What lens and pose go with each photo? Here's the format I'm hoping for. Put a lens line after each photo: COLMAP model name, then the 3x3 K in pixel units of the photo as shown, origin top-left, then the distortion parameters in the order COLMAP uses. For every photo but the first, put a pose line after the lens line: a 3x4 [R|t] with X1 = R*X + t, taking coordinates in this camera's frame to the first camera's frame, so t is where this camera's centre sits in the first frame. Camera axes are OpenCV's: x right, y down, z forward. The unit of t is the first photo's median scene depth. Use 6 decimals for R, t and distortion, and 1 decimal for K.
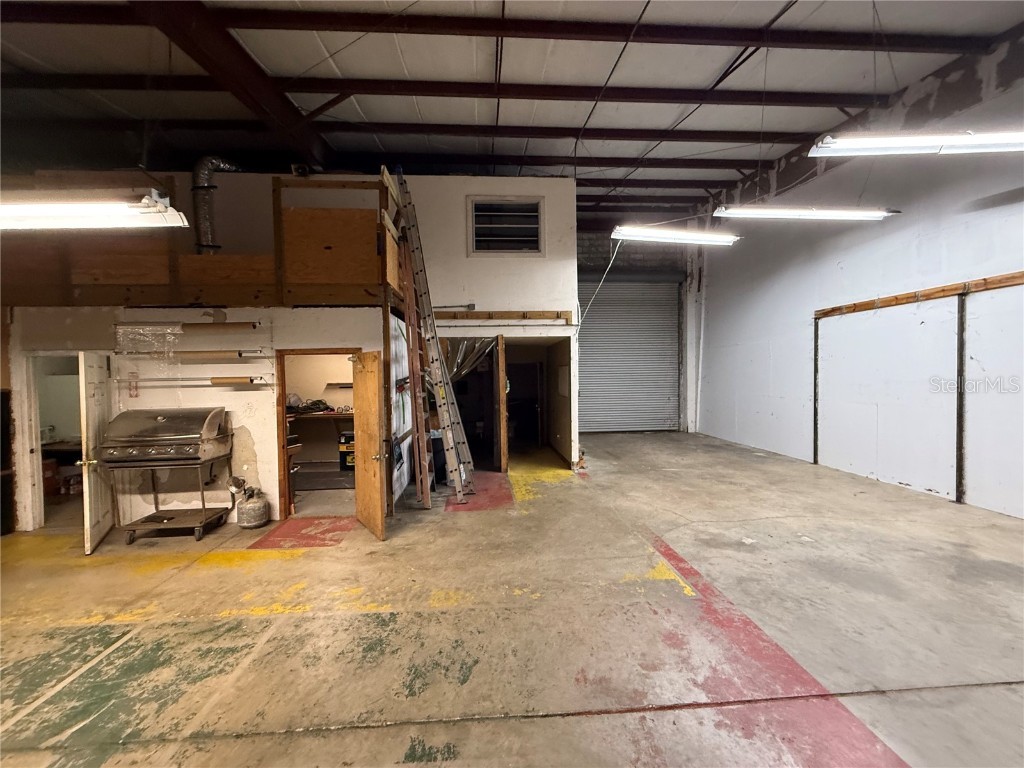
lens RADIAL K [[408.3, 0, 509.4], [0, 408.3, 384.3], [0, 0, 1]] dist [0.000249, 0.000102]
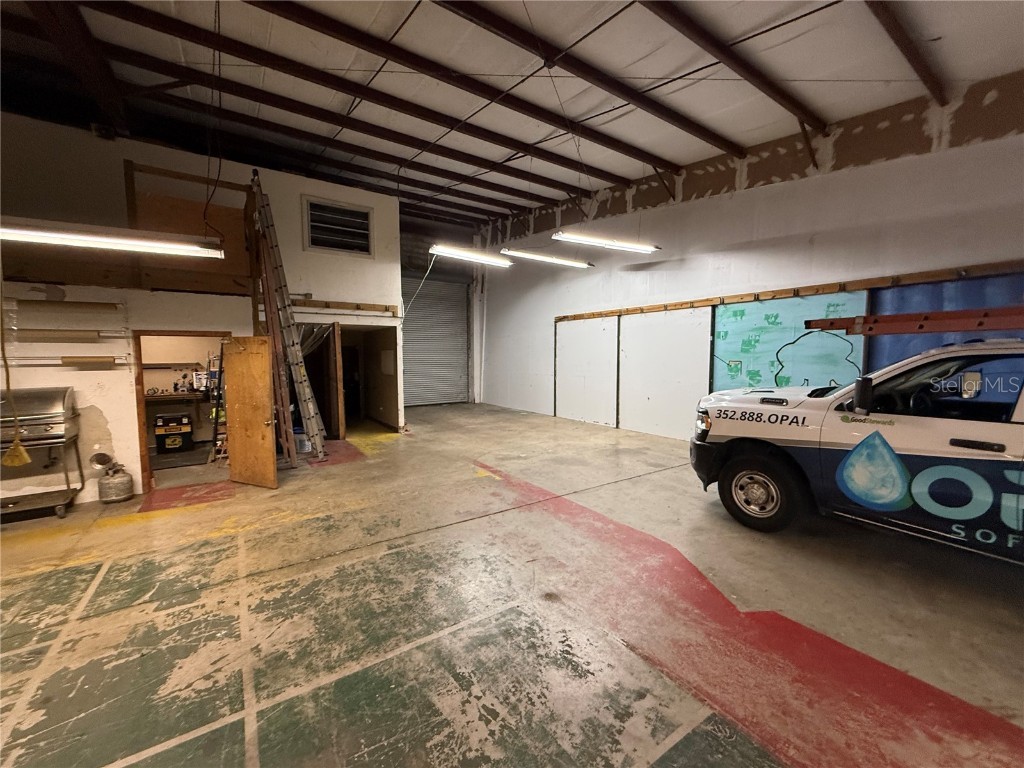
lens RADIAL K [[408.3, 0, 509.0], [0, 408.3, 382.1], [0, 0, 1]] dist [0.000249, 0.000102]
pose [[0.862764, -0.021451, 0.505151, -0.272407], [0.002604, 0.999275, 0.037986, 0.009290], [-0.505600, -0.031458, 0.862195, -0.367330]]
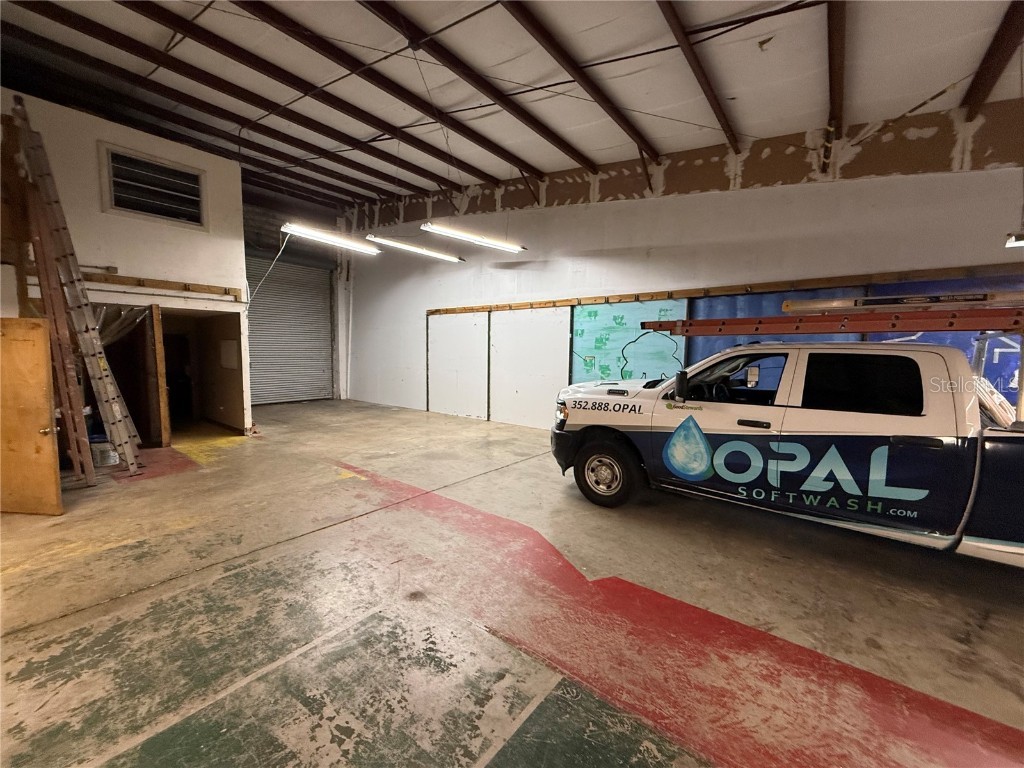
lens RADIAL K [[408.3, 0, 509.5], [0, 408.3, 382.7], [0, 0, 1]] dist [0.000249, 0.000102]
pose [[0.672466, -0.036822, 0.739211, -0.255021], [-0.003920, 0.998570, 0.053307, 0.009822], [-0.740117, -0.038745, 0.671361, -0.372859]]
